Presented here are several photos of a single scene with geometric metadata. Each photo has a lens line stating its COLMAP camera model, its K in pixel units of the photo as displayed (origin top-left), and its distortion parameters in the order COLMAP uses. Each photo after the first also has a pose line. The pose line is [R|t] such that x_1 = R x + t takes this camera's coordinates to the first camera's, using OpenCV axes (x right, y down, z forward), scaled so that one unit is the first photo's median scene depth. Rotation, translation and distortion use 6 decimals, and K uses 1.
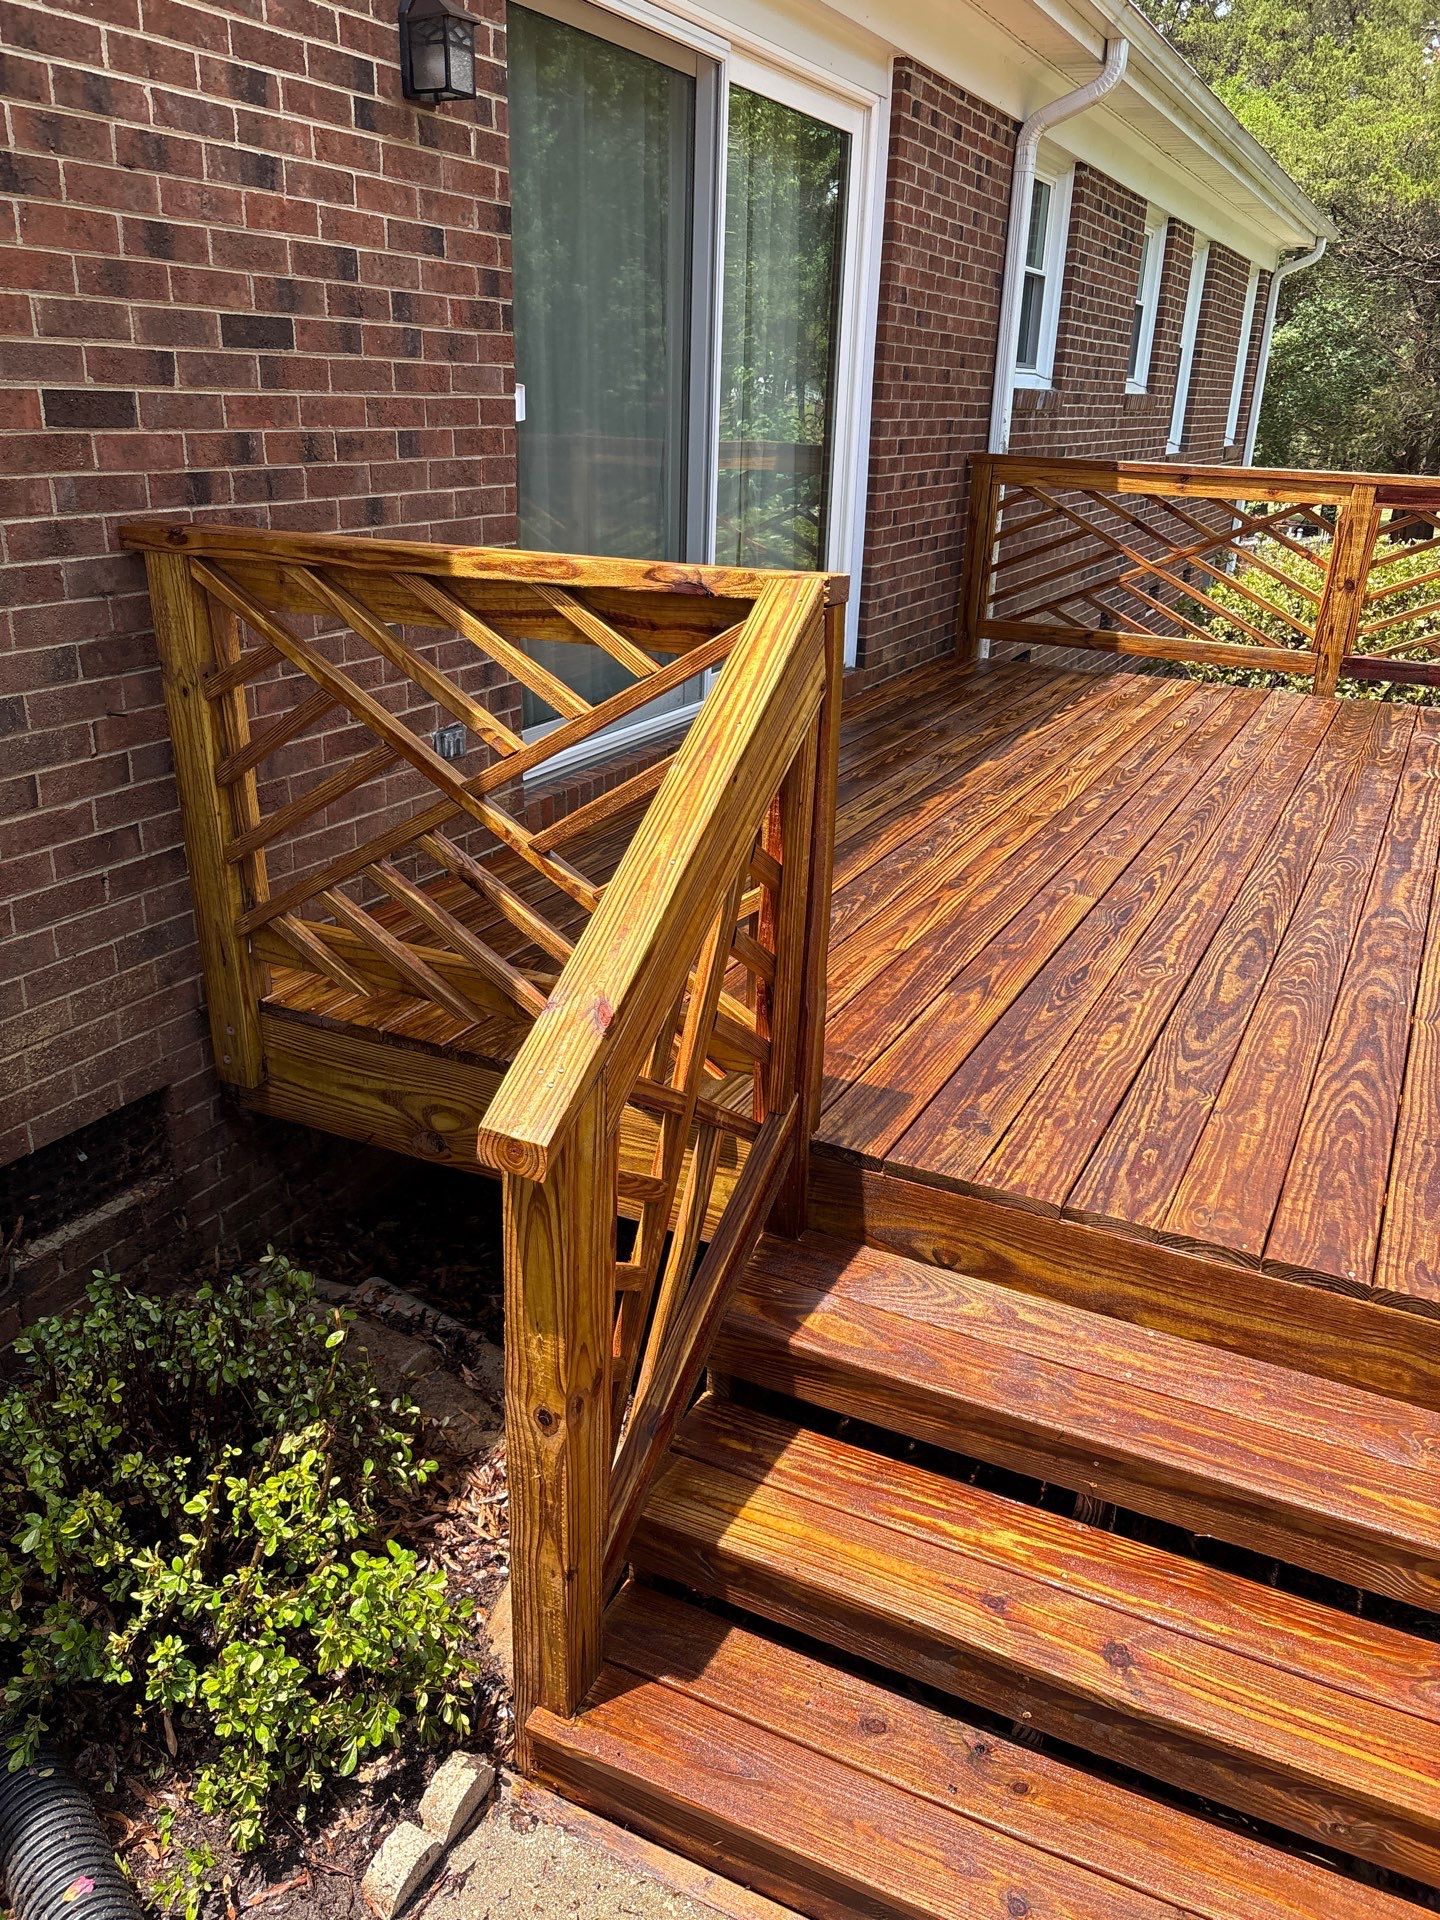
lens RADIAL K [[1465.6, 0, 716.8], [0, 1465.6, 965.5], [0, 0, 1]] dist [0.042193, -0.049429]
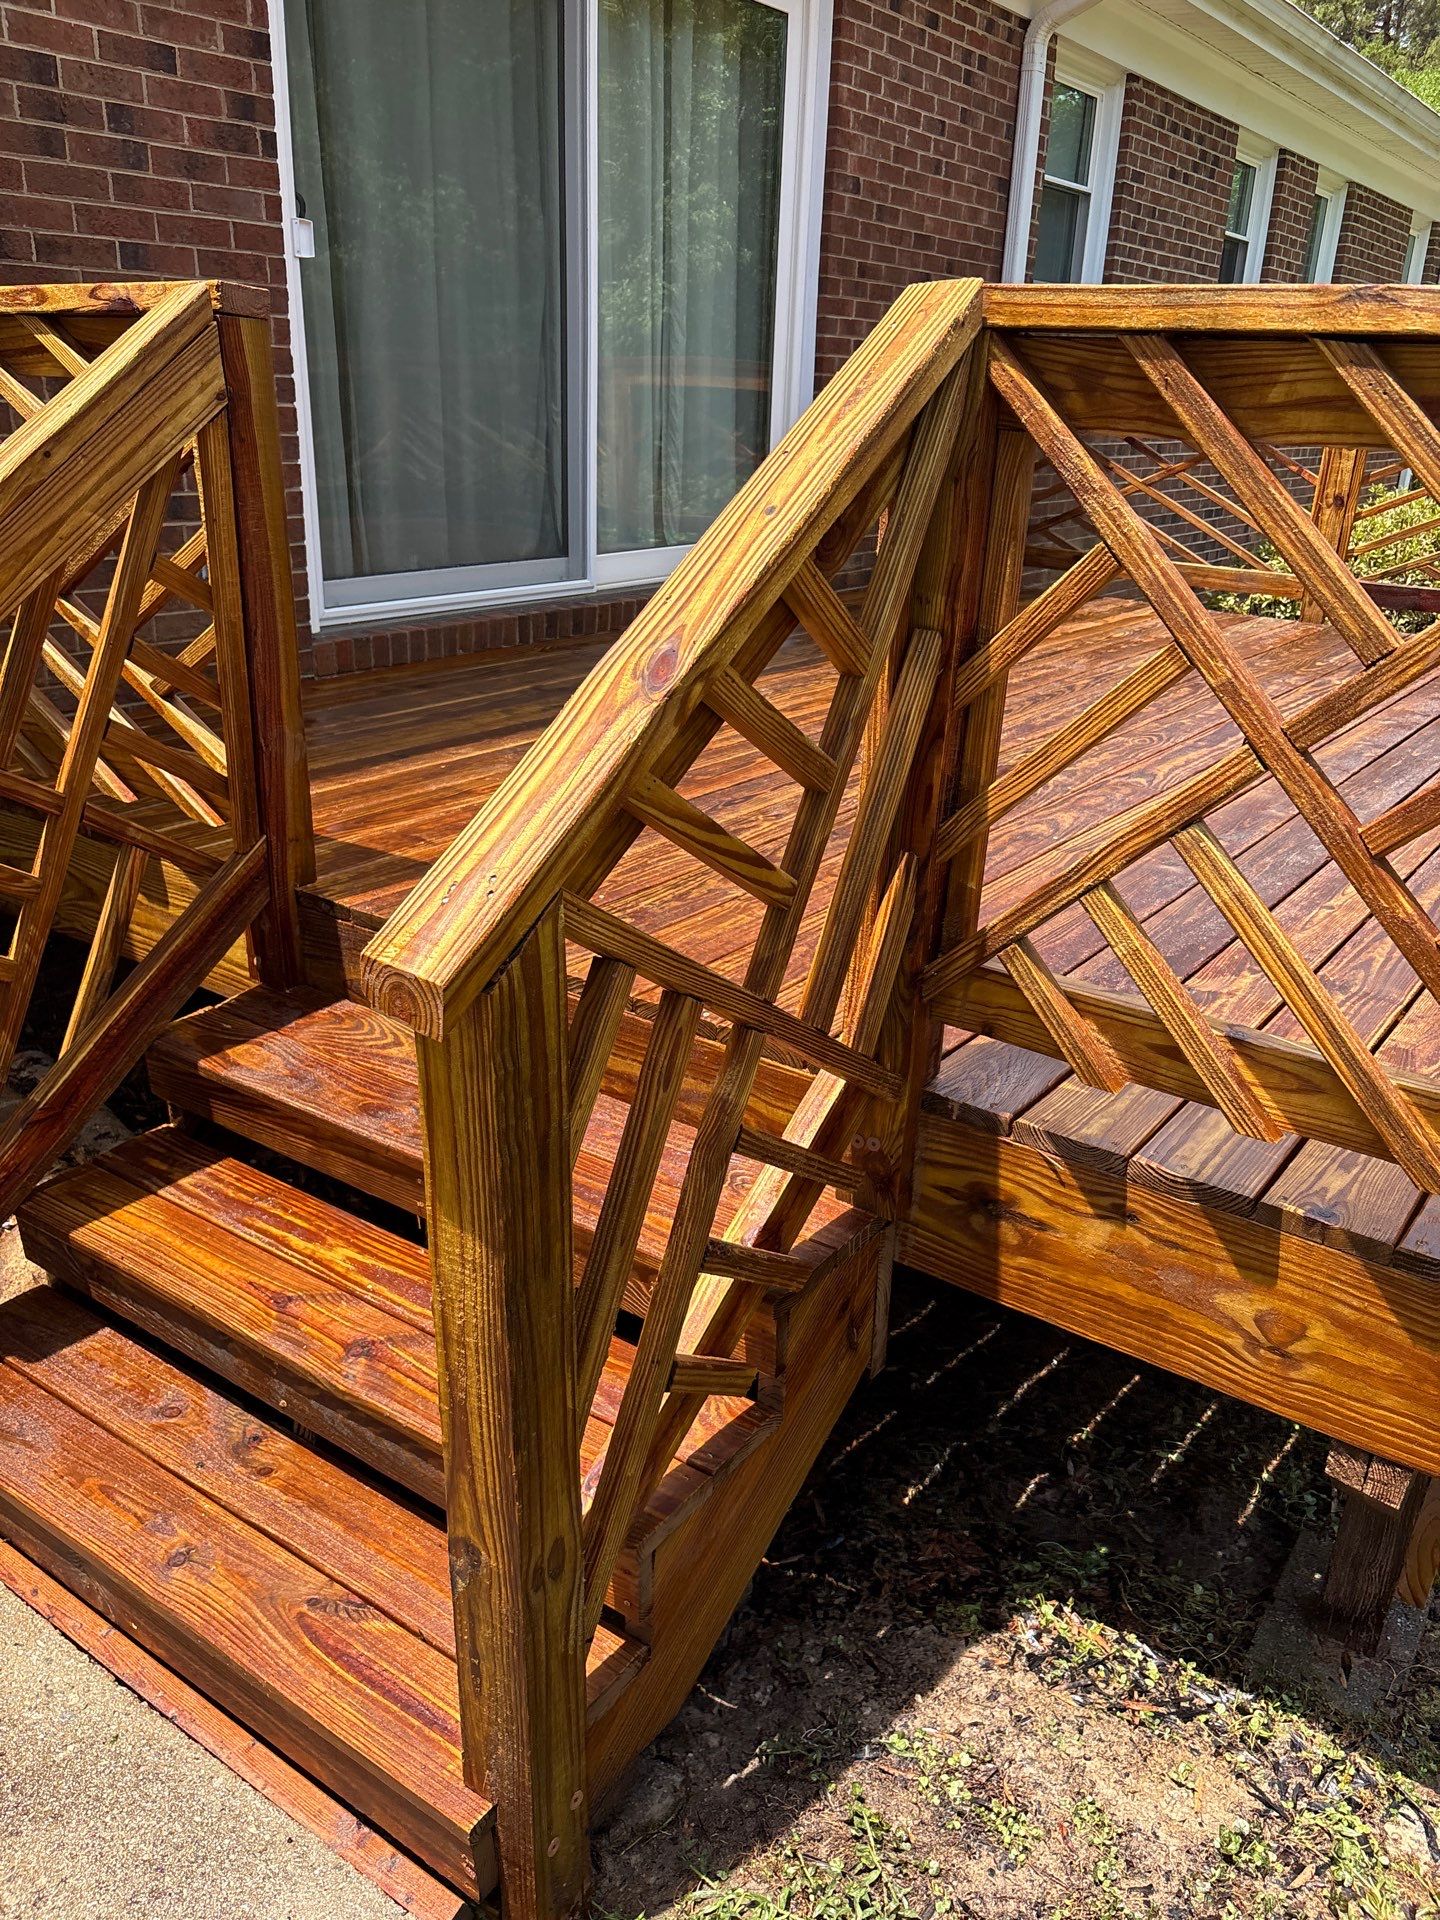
lens RADIAL K [[1465.6, 0, 738.9], [0, 1465.6, 983.1], [0, 0, 1]] dist [0.042193, -0.049429]
pose [[0.988845, 0.062449, -0.135222, 0.397298], [-0.061192, 0.998036, 0.013437, 0.118640], [0.135795, -0.005013, 0.990724, 0.032078]]
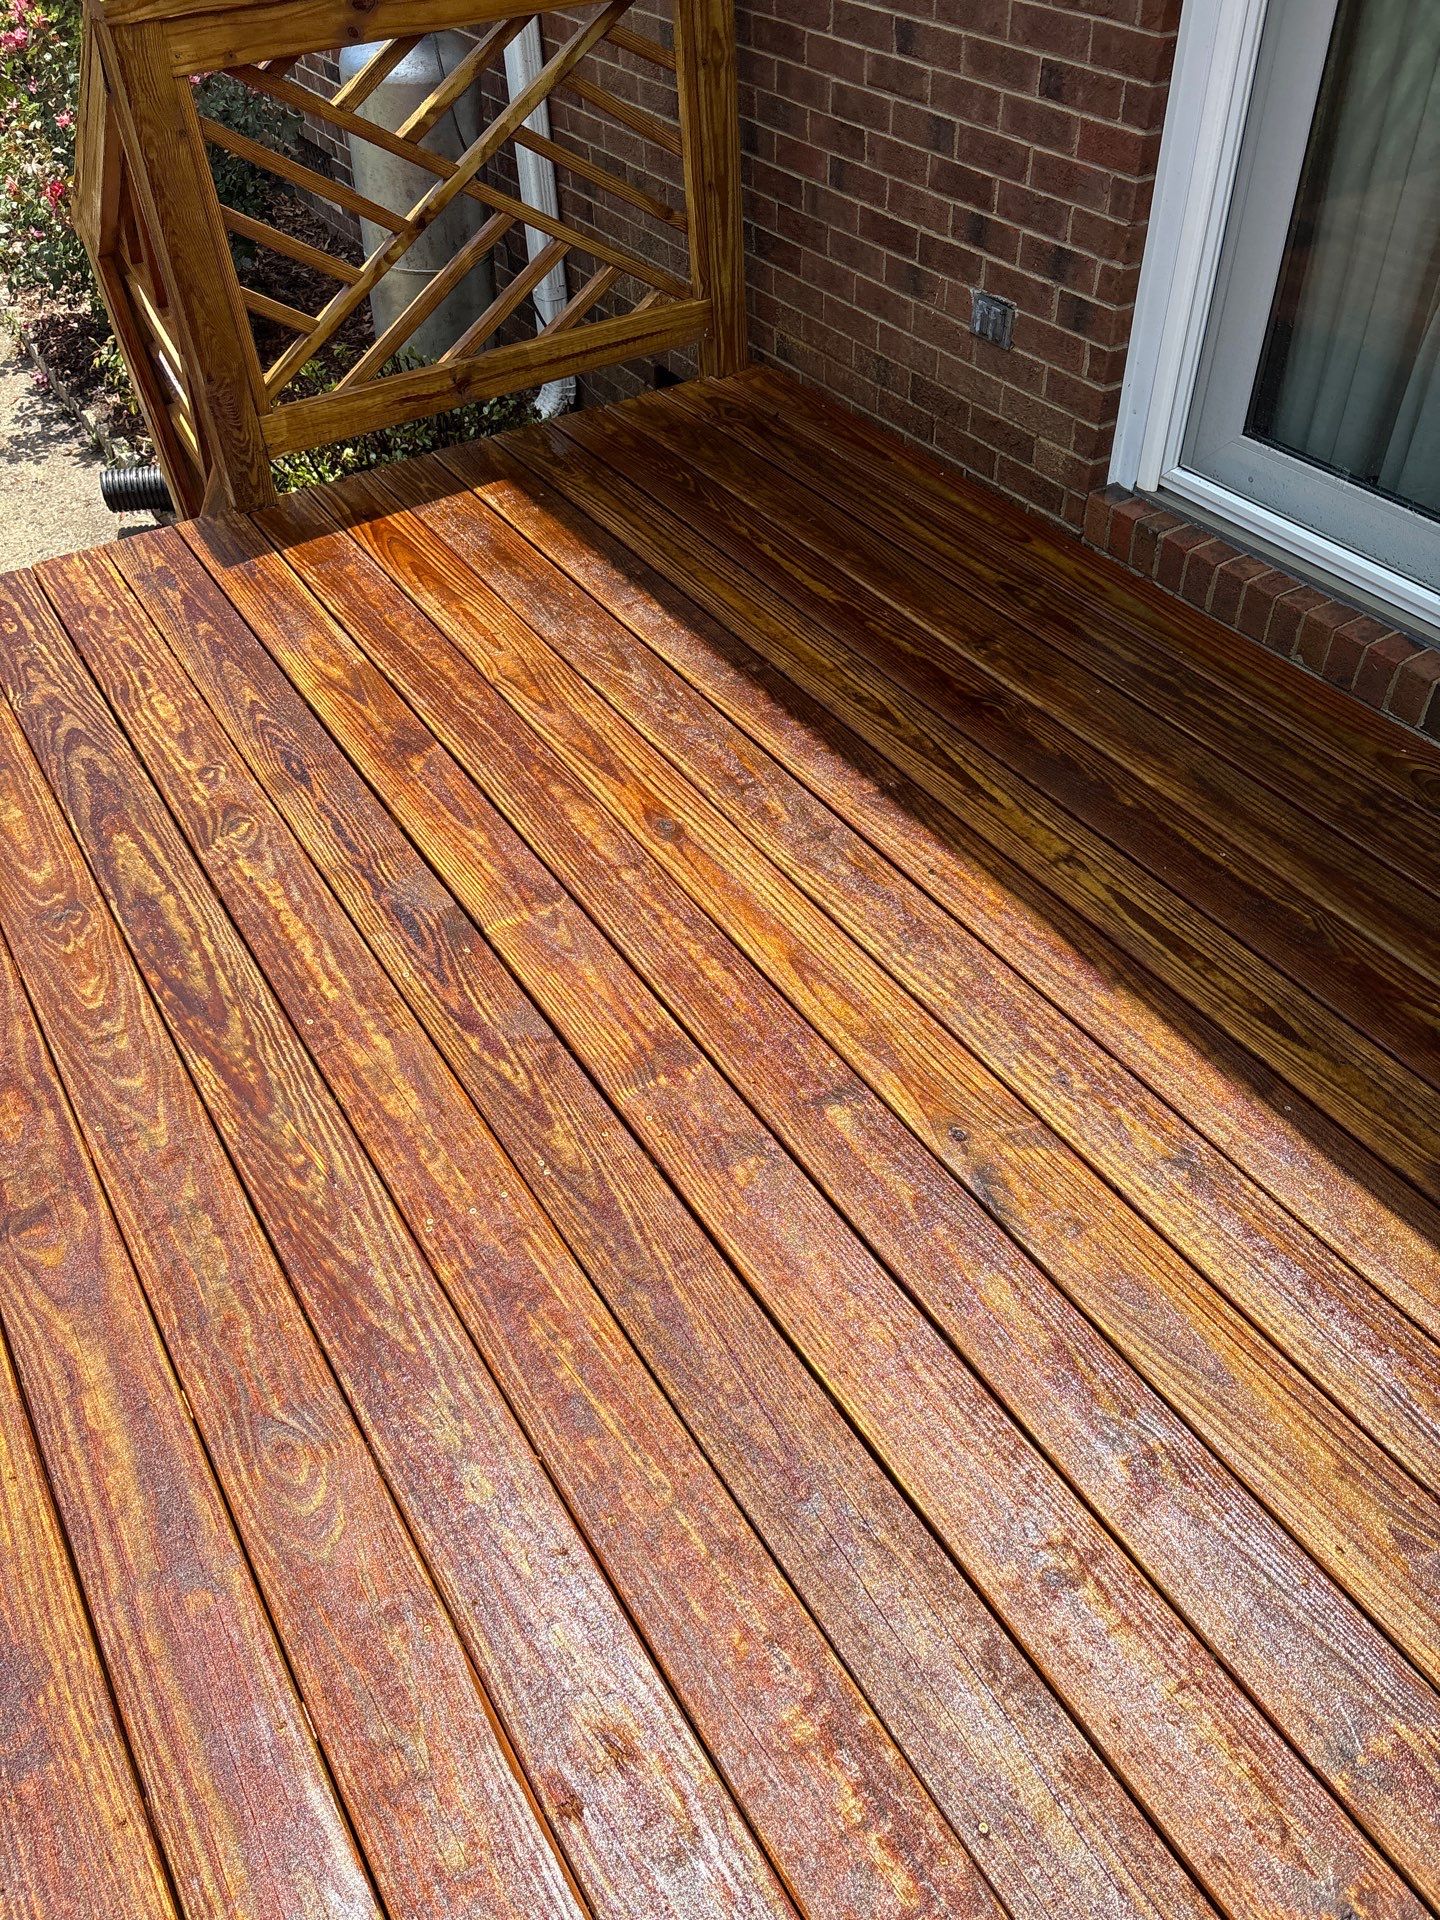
lens RADIAL K [[1465.6, 0, 717.0], [0, 1465.6, 964.1], [0, 0, 1]] dist [0.042193, -0.049429]
pose [[-0.527960, 0.580097, -0.620278, 0.683178], [-0.285718, 0.566468, 0.772967, -0.607067], [0.799764, 0.585321, -0.133328, 1.368881]]
